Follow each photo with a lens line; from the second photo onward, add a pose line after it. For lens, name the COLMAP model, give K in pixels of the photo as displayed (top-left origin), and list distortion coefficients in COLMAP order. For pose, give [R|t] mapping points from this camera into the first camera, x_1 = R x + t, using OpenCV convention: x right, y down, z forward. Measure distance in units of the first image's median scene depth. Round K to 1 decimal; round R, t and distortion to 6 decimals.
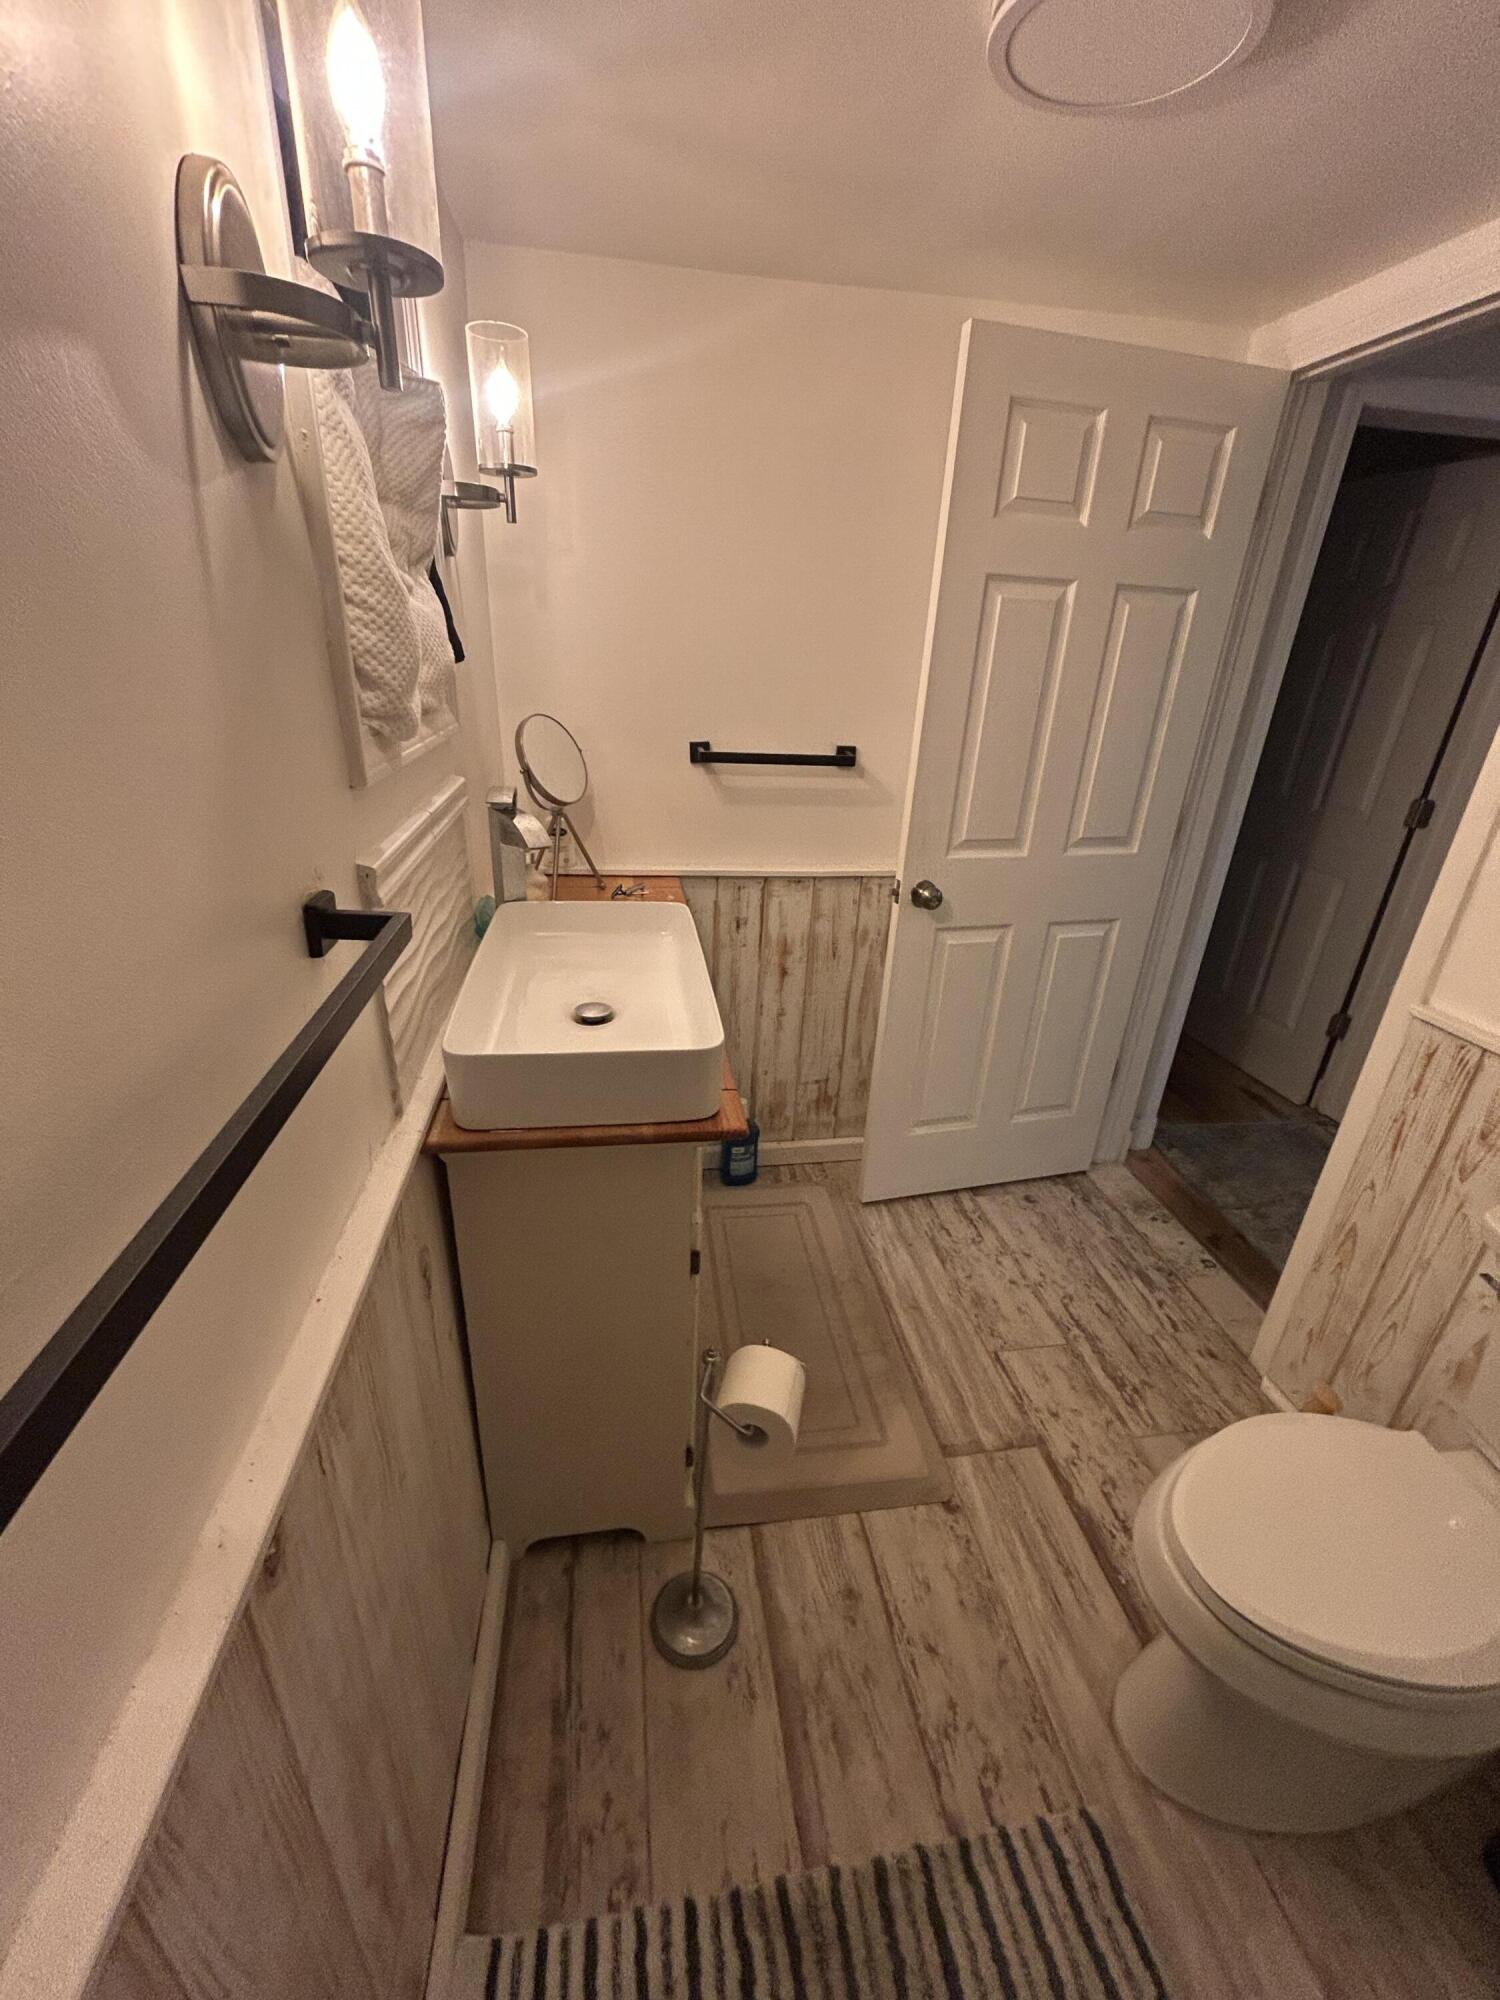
lens RADIAL K [[814.4, 0, 752.1], [0, 814.4, 1006.2], [0, 0, 1]] dist [-0.001506, 0.000365]
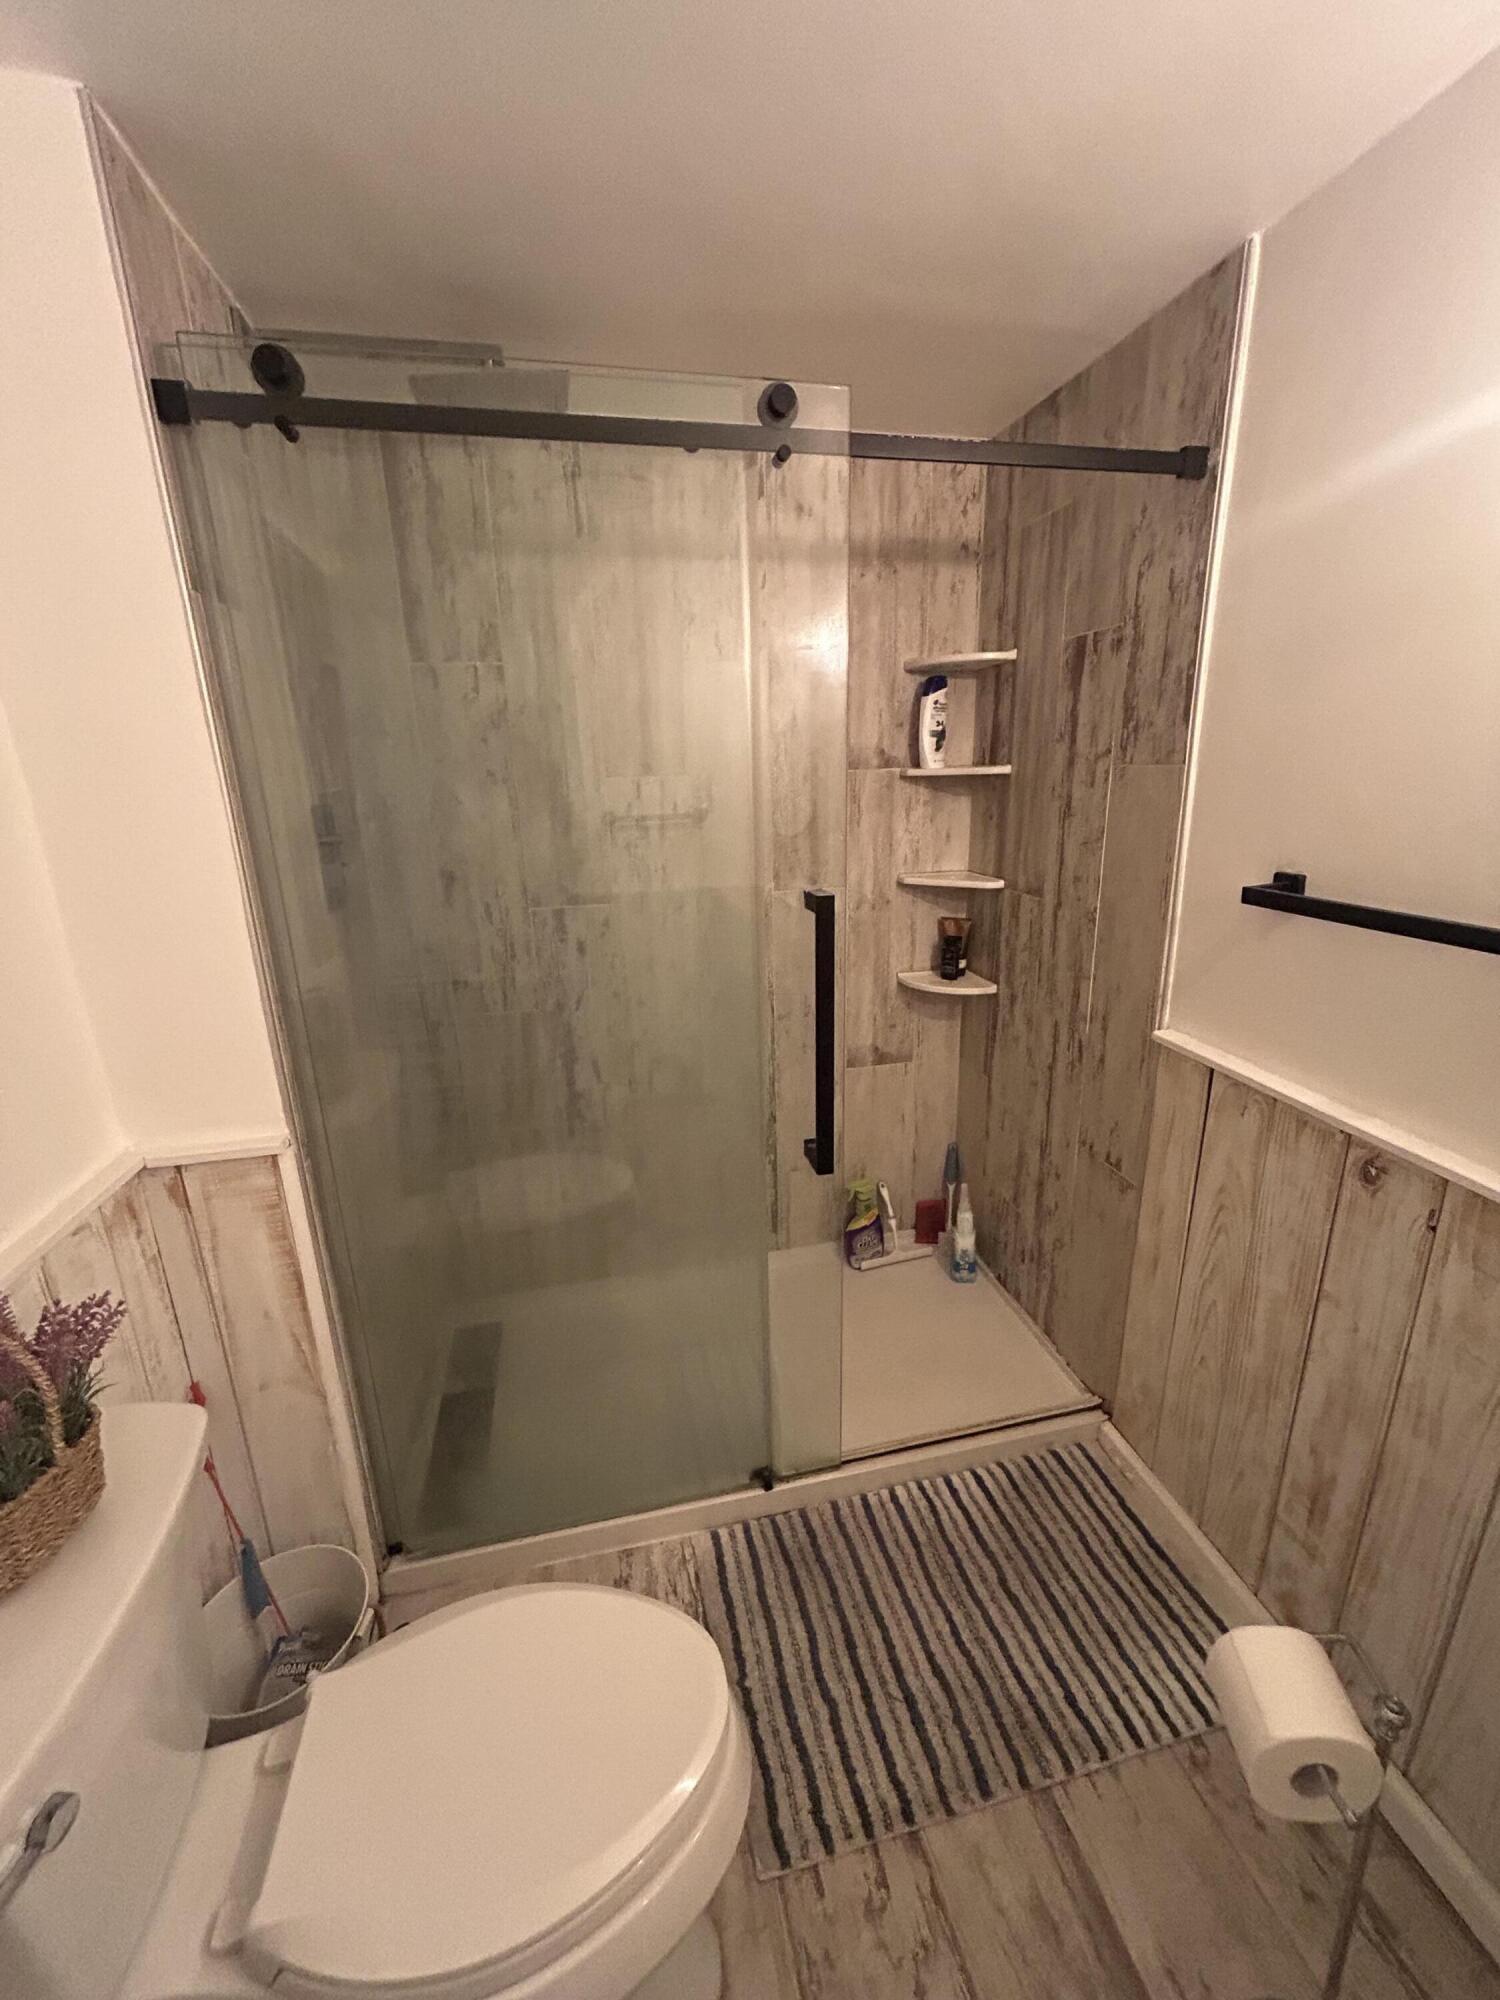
lens RADIAL K [[814.4, 0, 752.1], [0, 814.4, 1006.2], [0, 0, 1]] dist [-0.001506, 0.000365]
pose [[-0.998162, -0.008020, -0.060069, 0.521026], [-0.044819, 0.764854, 0.642642, -0.418485], [0.040790, 0.644153, -0.763808, 1.099974]]
